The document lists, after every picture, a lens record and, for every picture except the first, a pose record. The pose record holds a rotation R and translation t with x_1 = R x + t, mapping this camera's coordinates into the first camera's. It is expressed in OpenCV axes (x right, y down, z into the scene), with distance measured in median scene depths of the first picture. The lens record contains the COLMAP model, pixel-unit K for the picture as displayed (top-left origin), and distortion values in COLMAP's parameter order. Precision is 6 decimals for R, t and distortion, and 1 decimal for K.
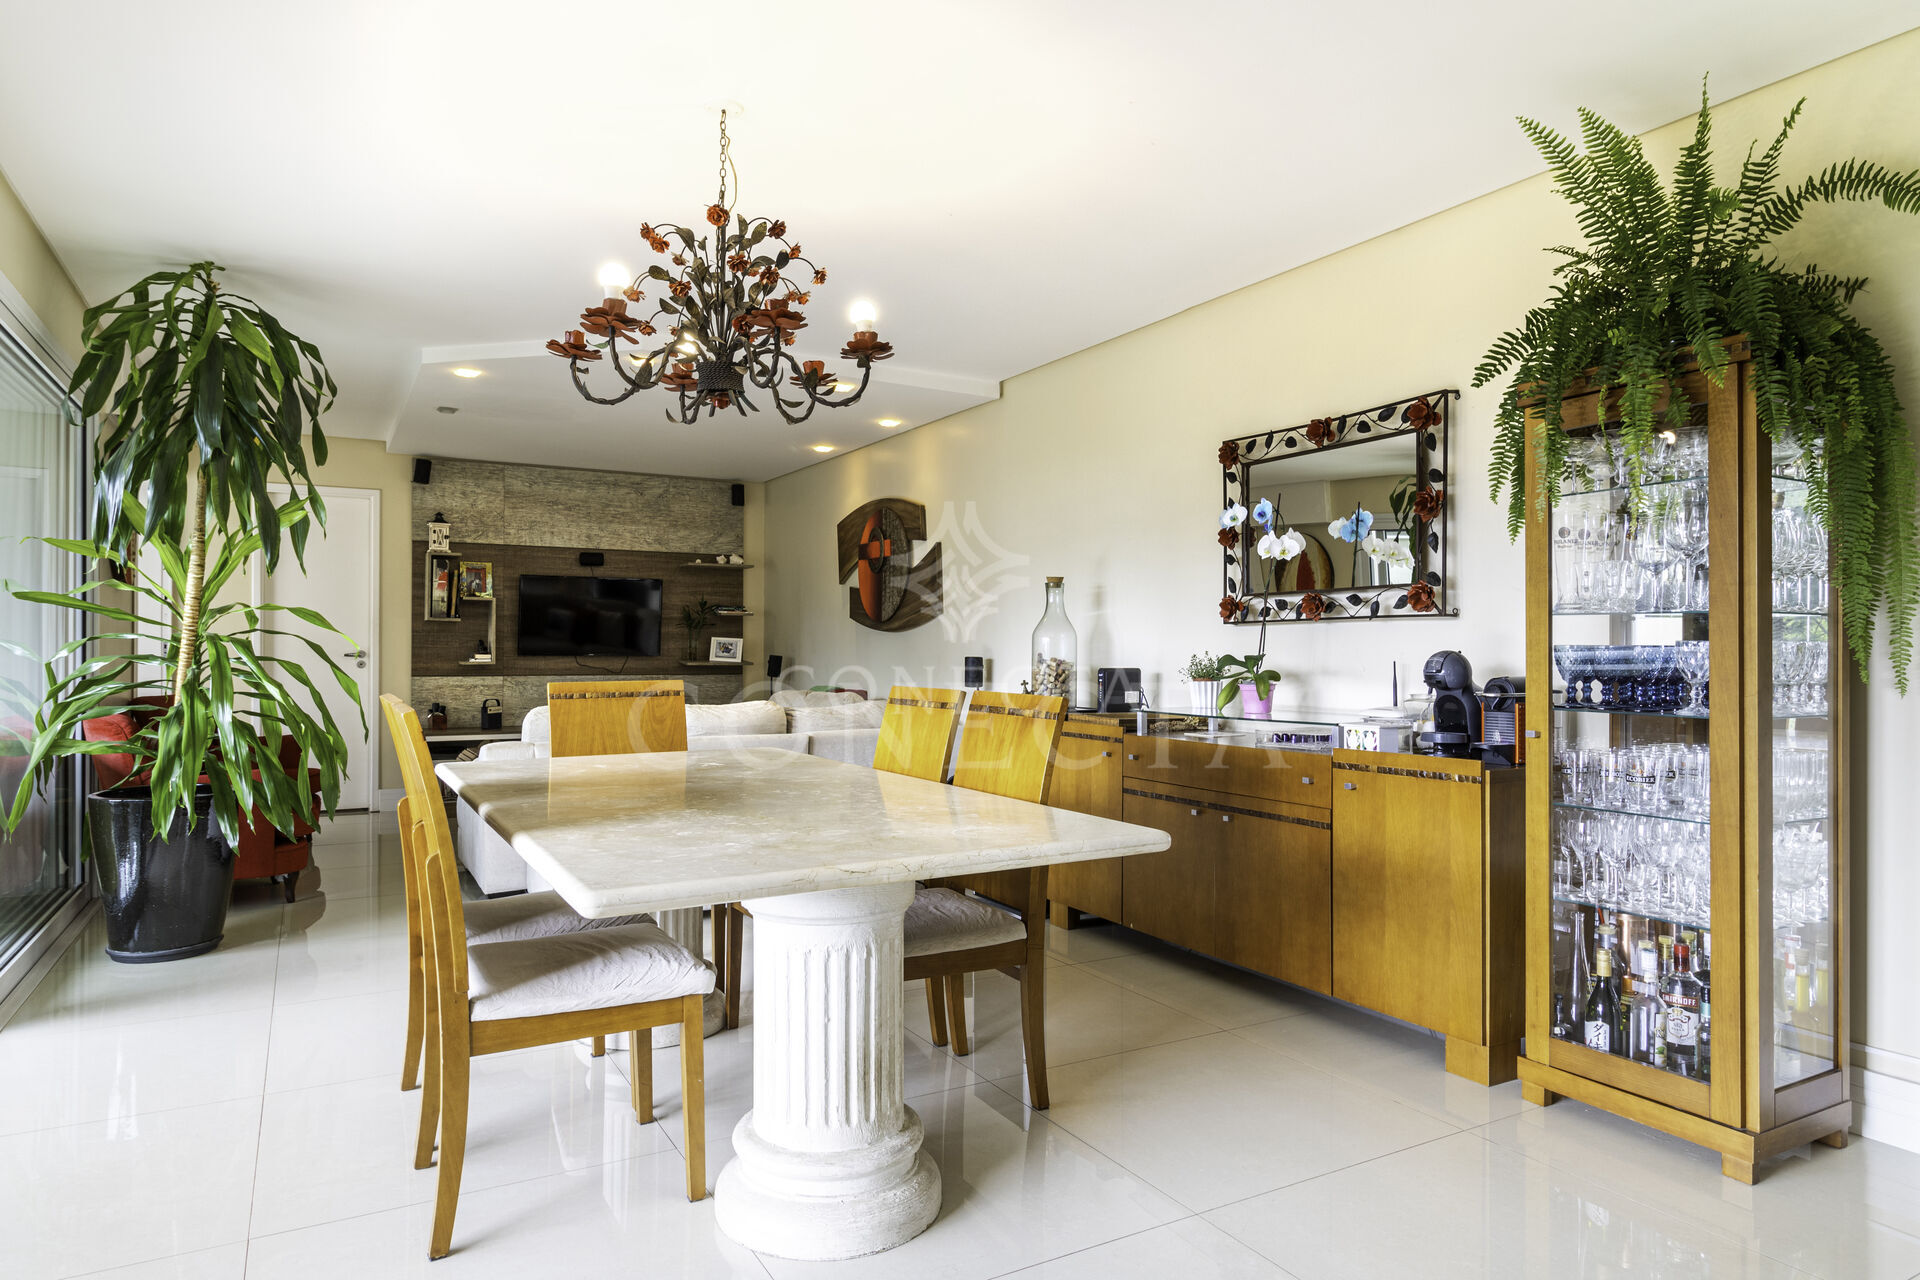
lens RADIAL K [[1147.5, 0, 982.5], [0, 1147.5, 642.7], [0, 0, 1]] dist [0.001171, 0.000462]
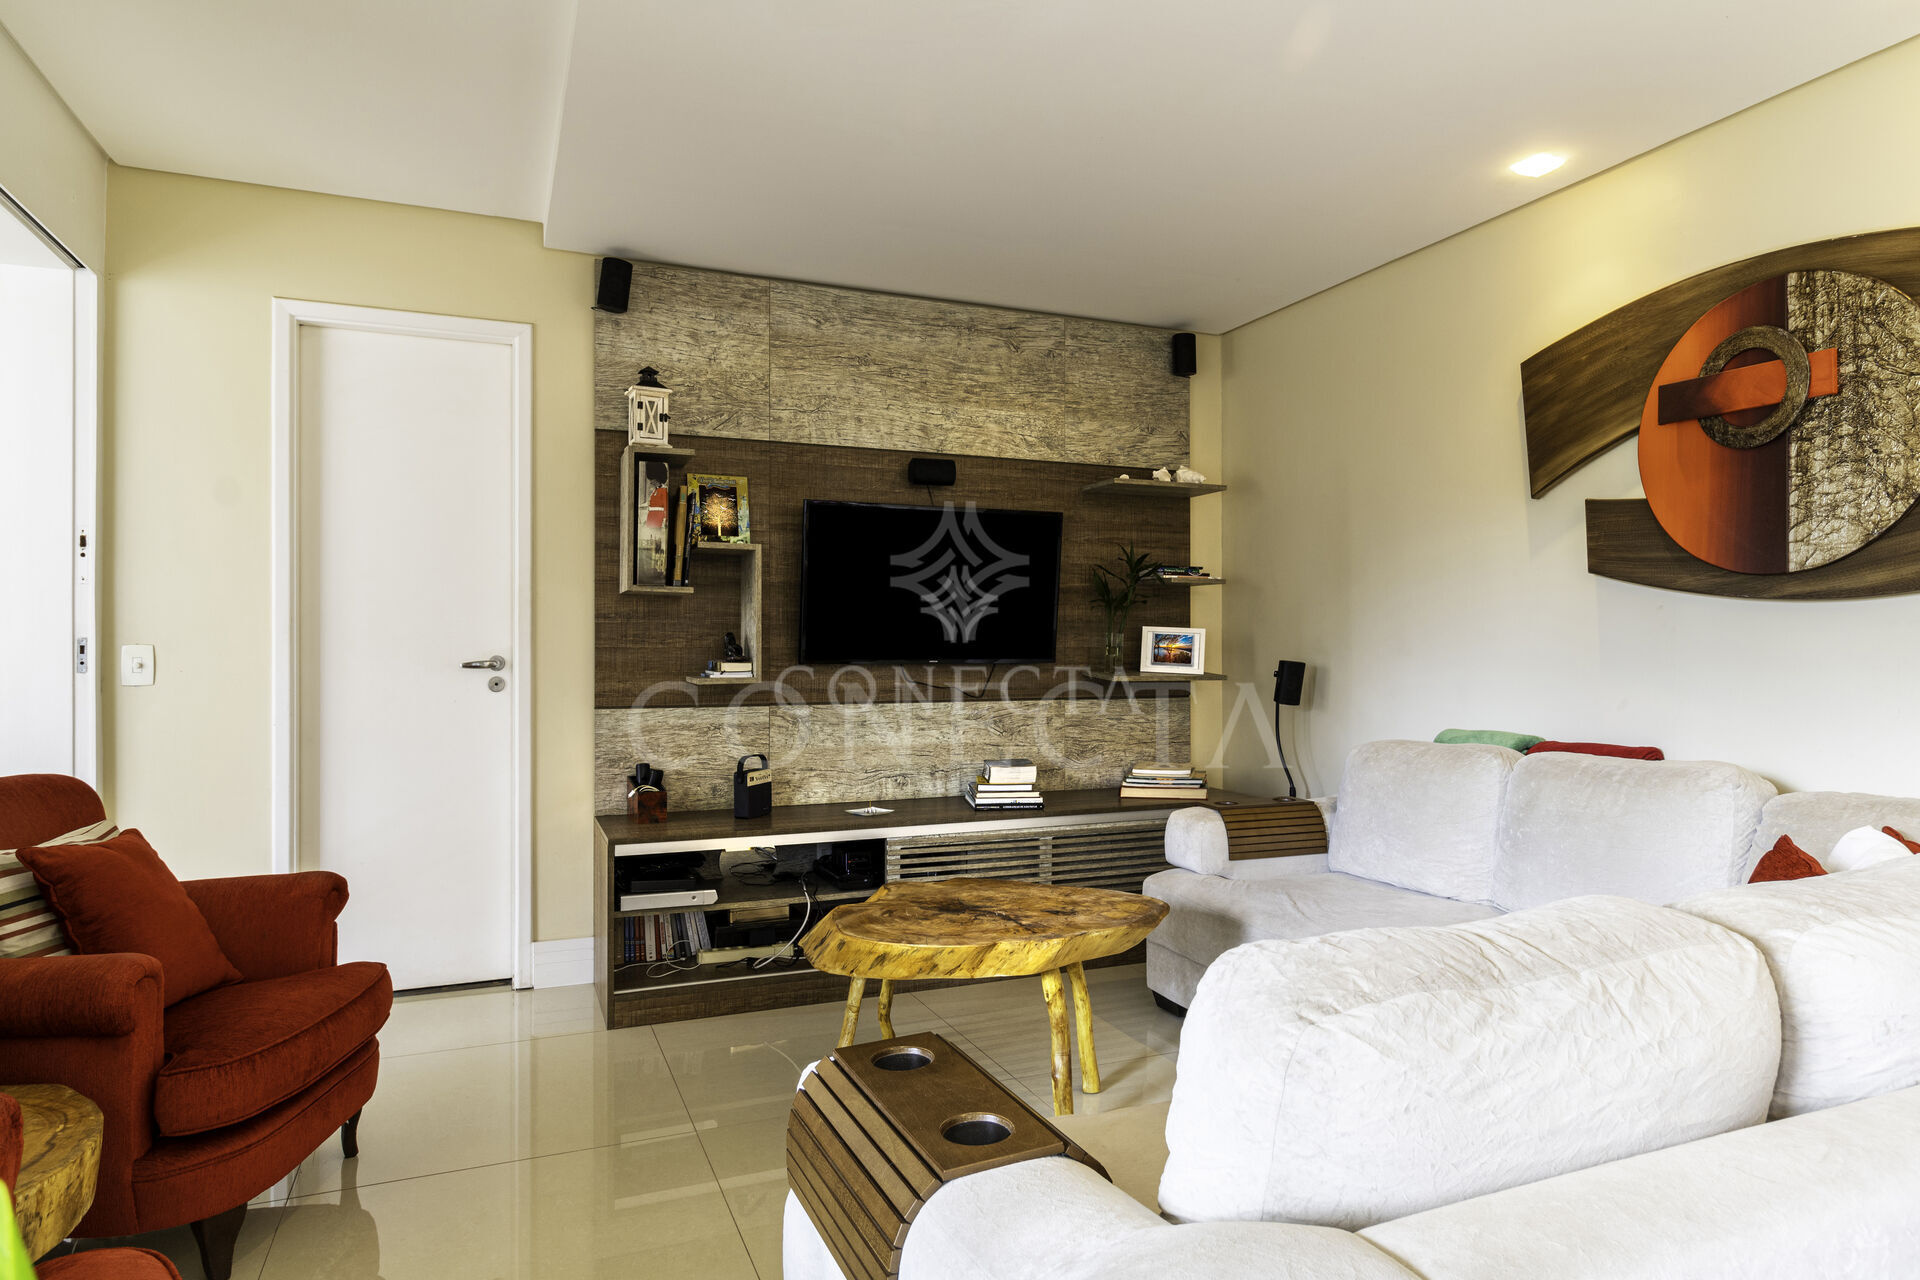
lens RADIAL K [[1144.8, 0, 991.9], [0, 1144.8, 633.4], [0, 0, 1]] dist [0.001093, -0.000354]
pose [[0.993460, -0.008575, -0.113856, -0.497030], [0.007420, 0.999917, -0.010560, 0.006957], [0.113937, 0.009647, 0.993441, 0.971633]]
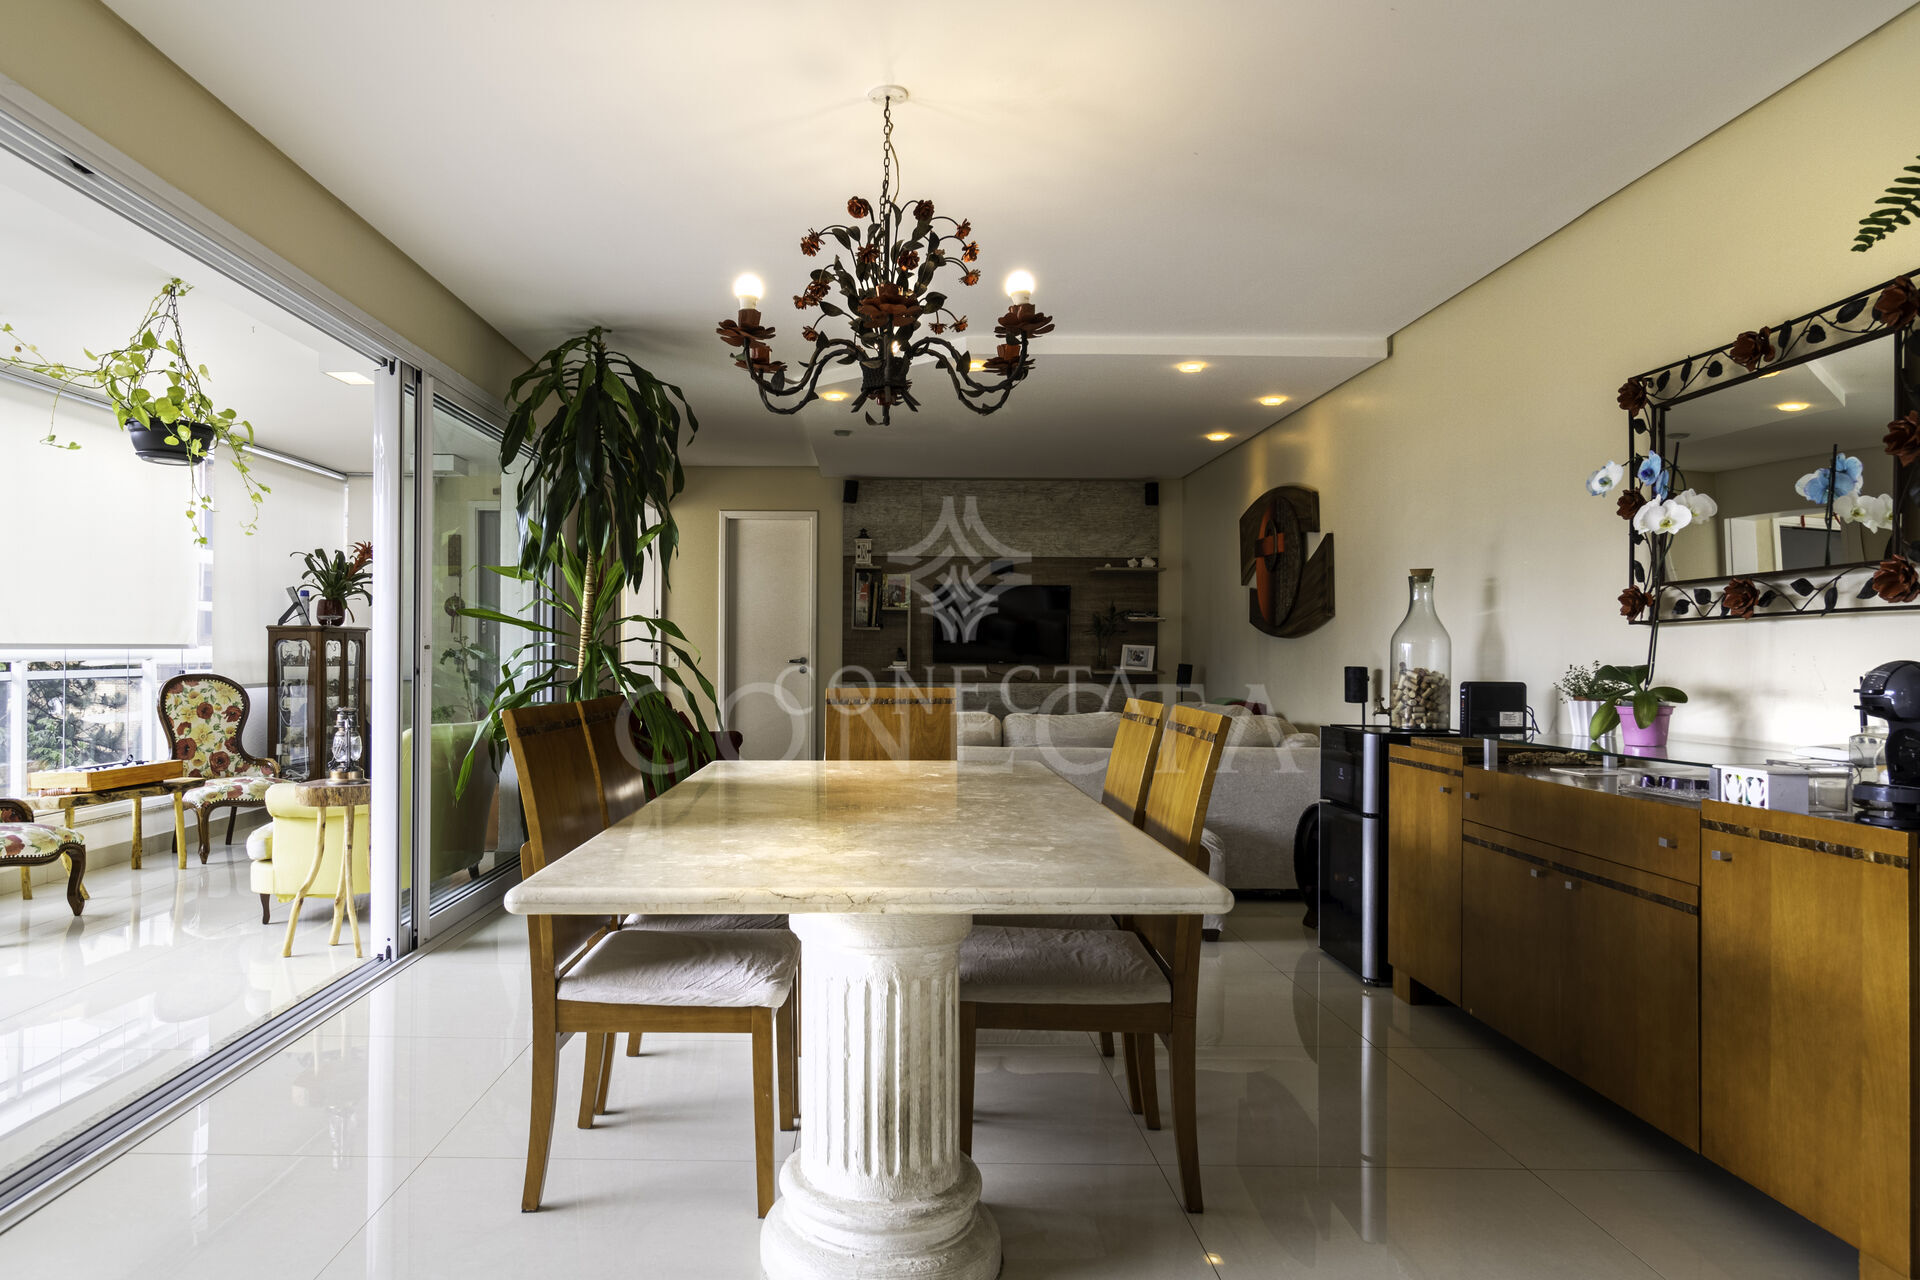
lens RADIAL K [[1187.0, 0, 881.0], [0, 1187.0, 648.4], [0, 0, 1]] dist [0.000769, 0.000239]
pose [[0.861796, -0.000657, -0.507255, 0.185702], [-0.000518, 0.999998, -0.002174, 0.001210], [0.507255, 0.002136, 0.861793, 0.093322]]
